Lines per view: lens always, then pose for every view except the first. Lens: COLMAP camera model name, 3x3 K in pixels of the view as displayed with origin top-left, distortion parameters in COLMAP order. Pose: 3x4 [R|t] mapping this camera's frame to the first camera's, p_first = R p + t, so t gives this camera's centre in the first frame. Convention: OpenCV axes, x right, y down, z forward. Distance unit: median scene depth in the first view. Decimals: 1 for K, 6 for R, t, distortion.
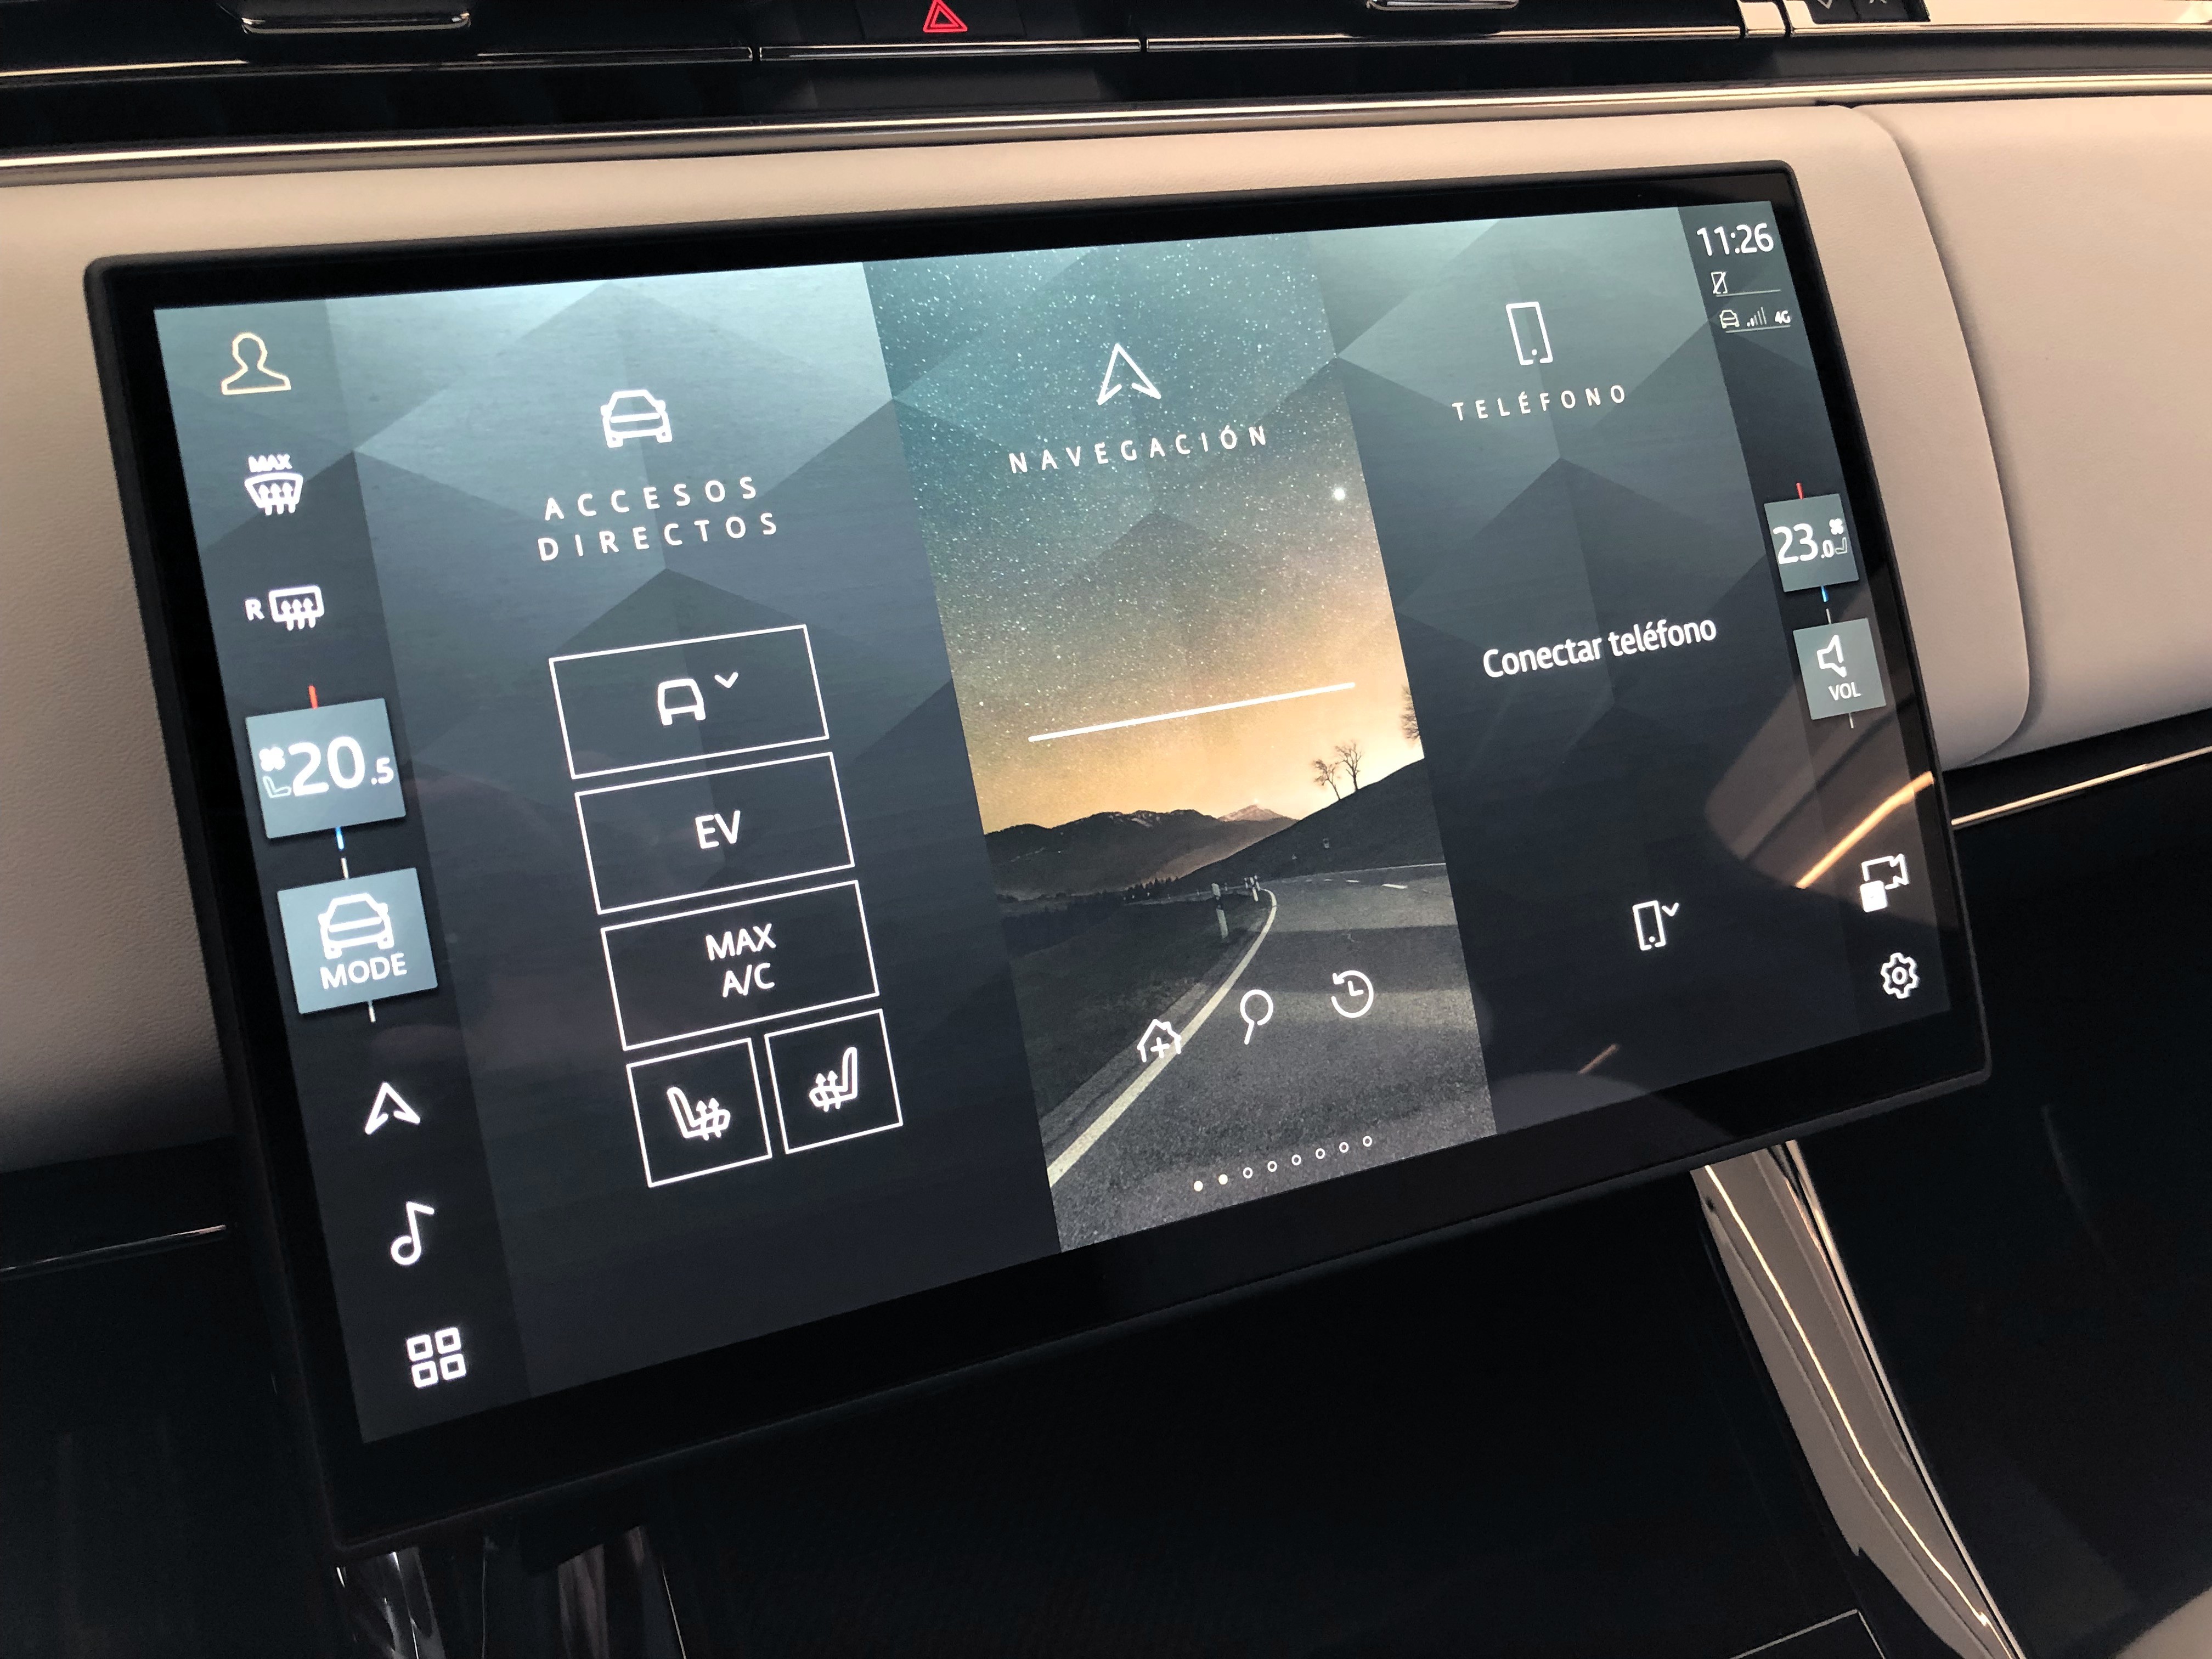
lens RADIAL K [[1797.8, 0, 1110.1], [0, 1797.8, 830.0], [0, 0, 1]] dist [0.014169, 0.007288]
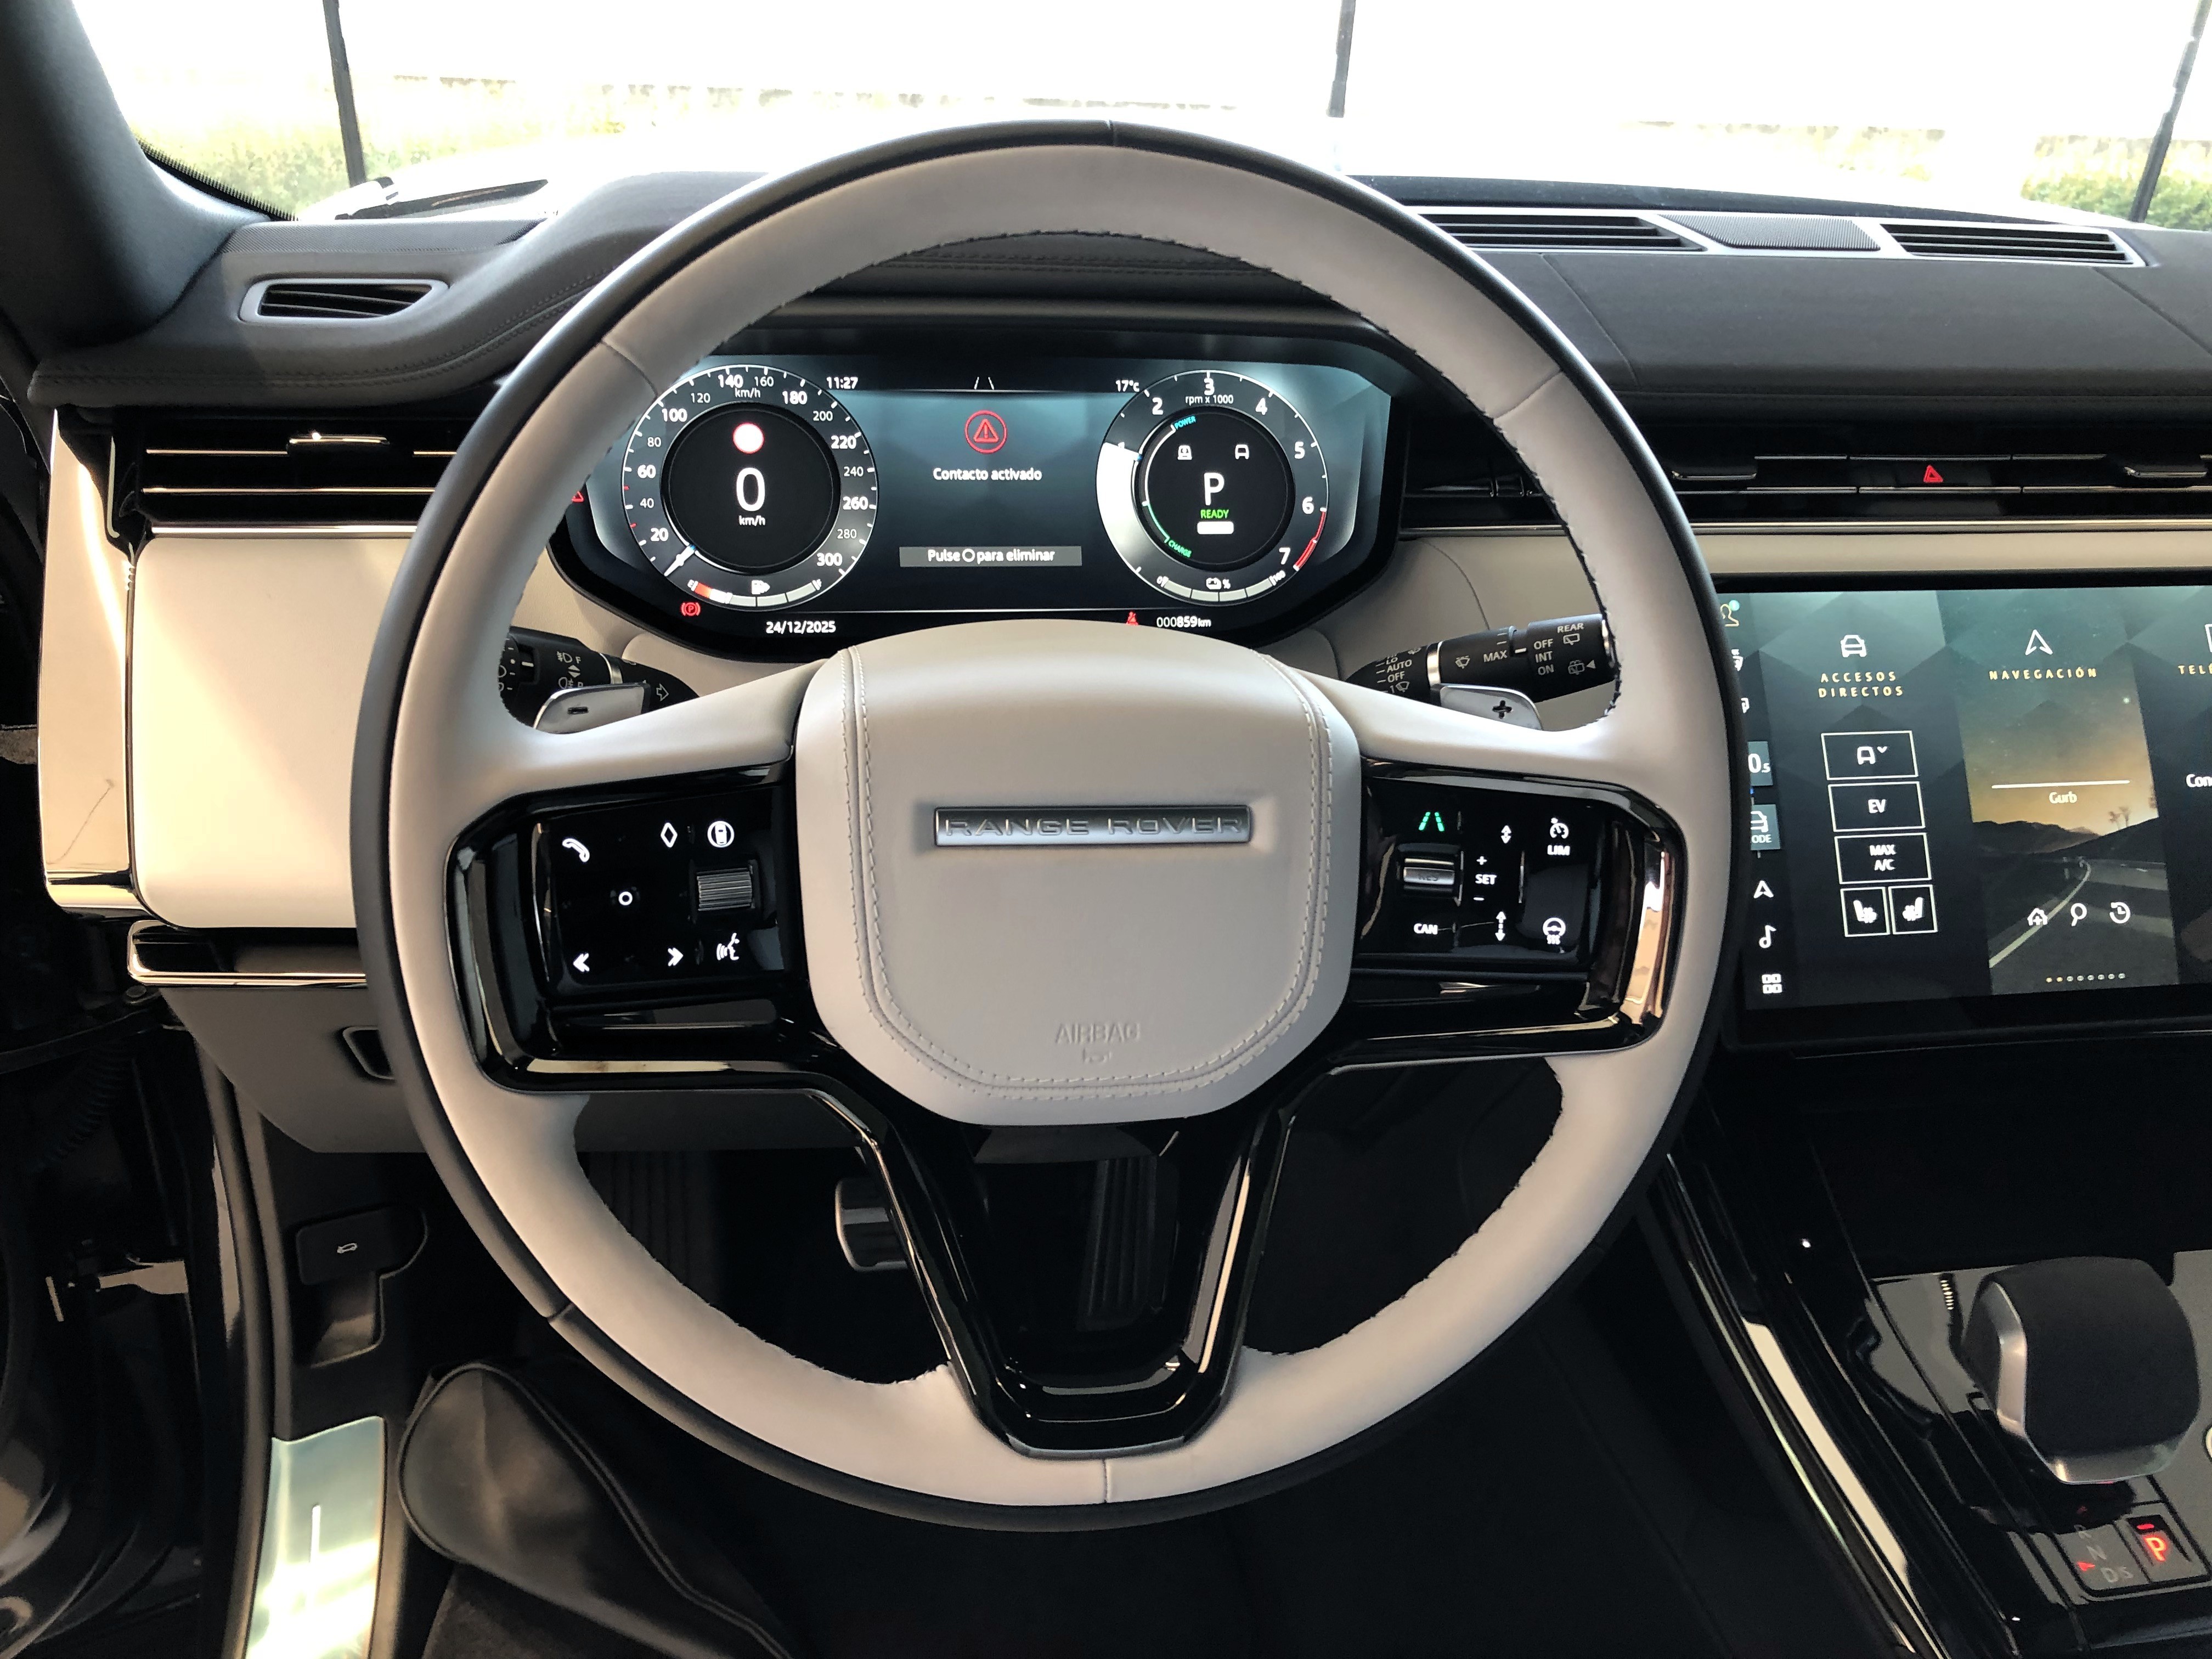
lens RADIAL K [[1797.8, 0, 1101.7], [0, 1797.8, 830.6], [0, 0, 1]] dist [0.014169, 0.007288]
pose [[0.976707, 0.109730, -0.184398, -0.800187], [-0.125889, 0.988949, -0.078304, 0.366372], [0.173768, 0.099694, 0.979727, -1.671610]]
